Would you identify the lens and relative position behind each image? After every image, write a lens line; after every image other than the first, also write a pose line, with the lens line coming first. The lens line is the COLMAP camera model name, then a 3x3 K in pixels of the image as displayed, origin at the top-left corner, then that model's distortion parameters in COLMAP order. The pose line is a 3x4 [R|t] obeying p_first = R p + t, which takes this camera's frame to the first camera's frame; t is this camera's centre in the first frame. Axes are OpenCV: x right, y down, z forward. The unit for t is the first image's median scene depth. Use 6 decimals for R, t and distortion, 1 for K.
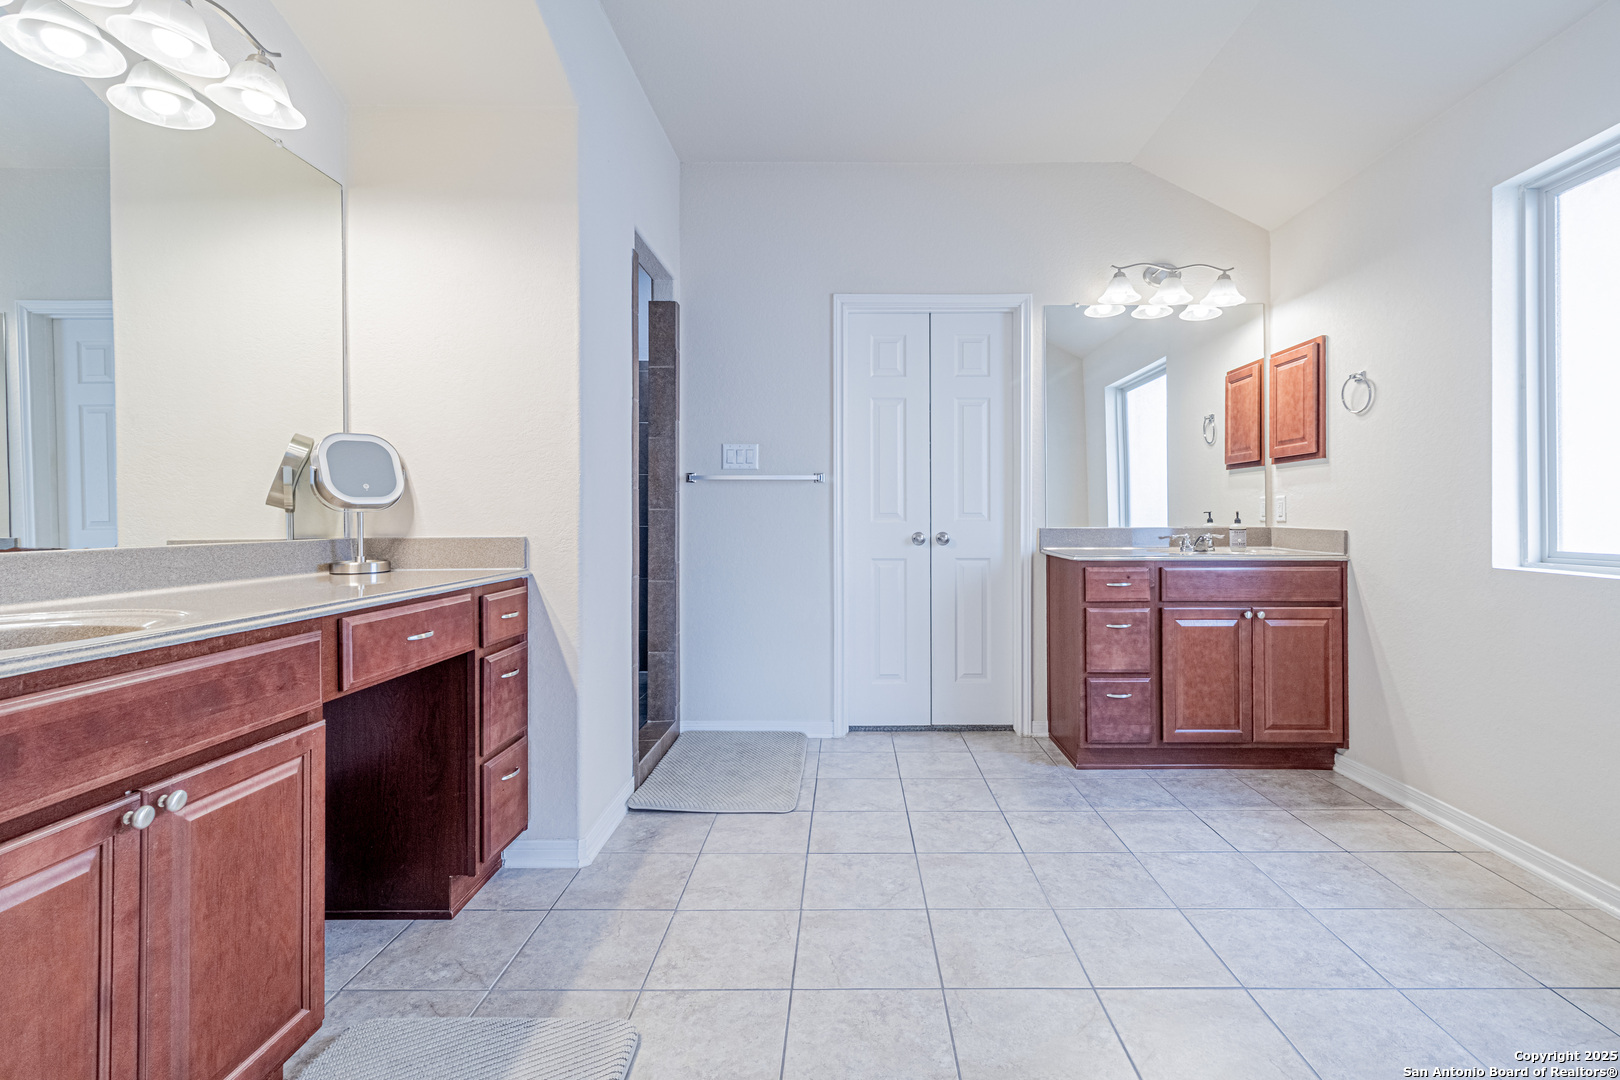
lens RADIAL K [[757.6, 0, 854.9], [0, 757.6, 528.1], [0, 0, 1]] dist [0.008299, -0.000166]
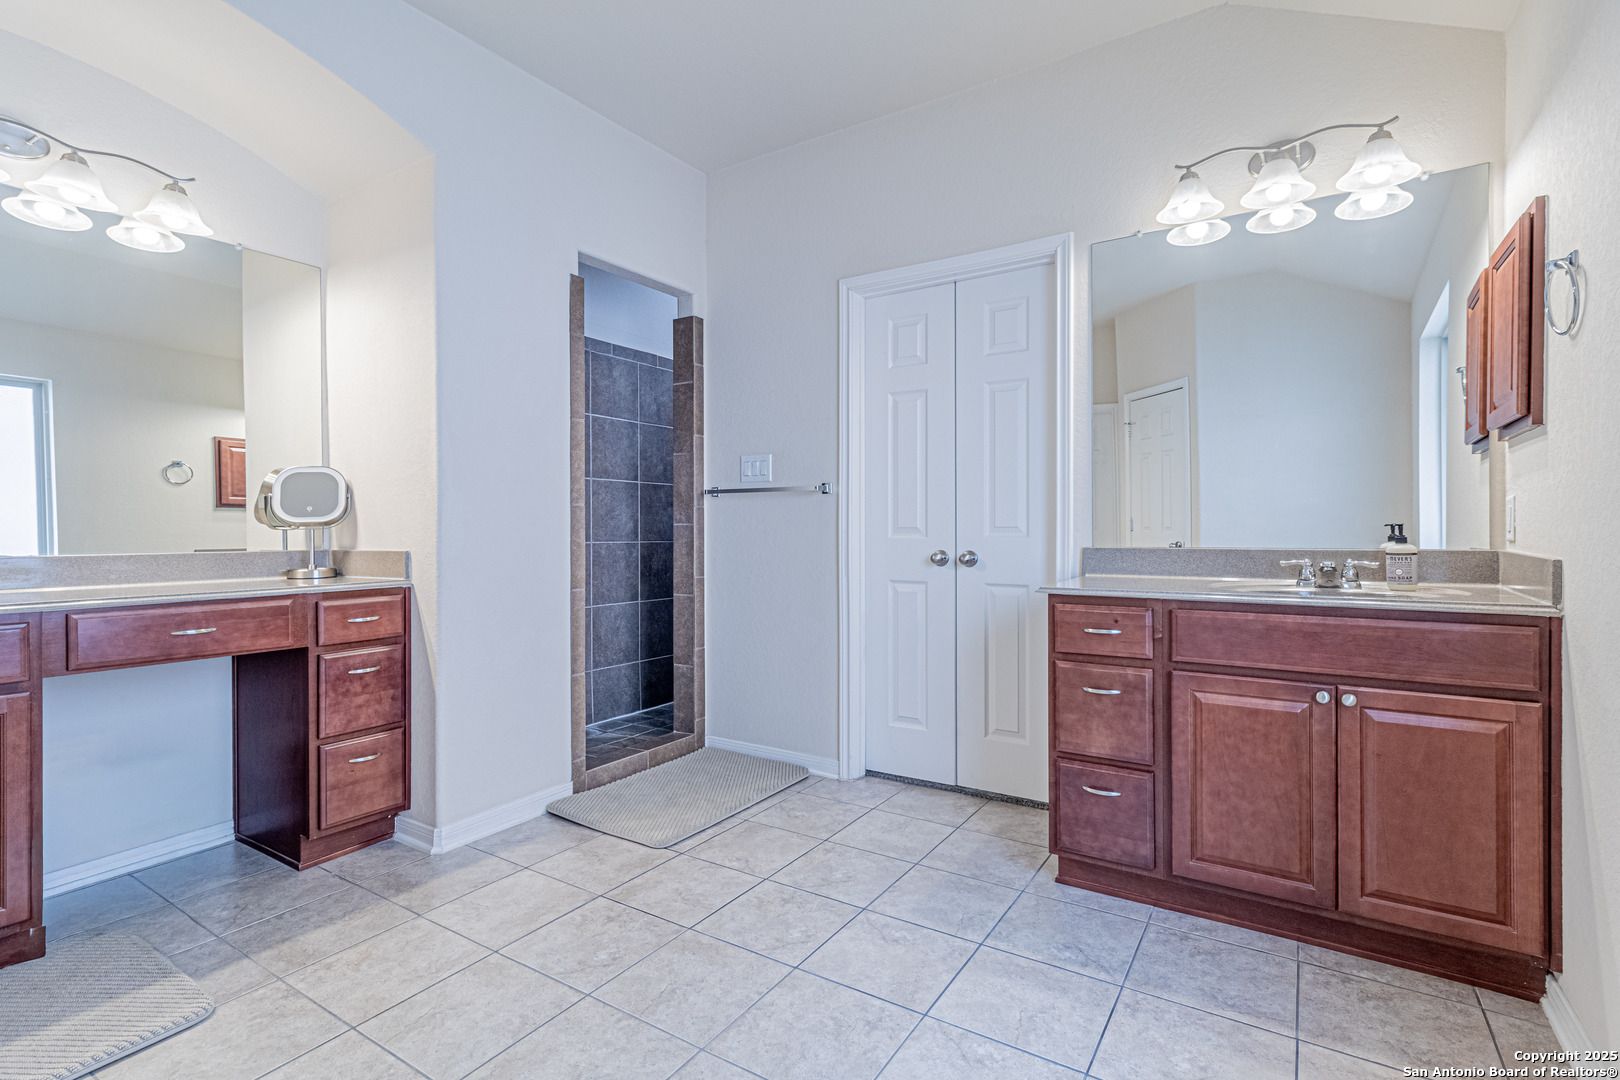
lens RADIAL K [[757.6, 0, 815.0], [0, 757.6, 548.3], [0, 0, 1]] dist [0.008299, -0.000166]
pose [[0.841324, 0.013262, -0.540368, 0.498422], [-0.006808, 0.999880, 0.013939, -0.008895], [0.540488, -0.008048, 0.841313, 0.276141]]
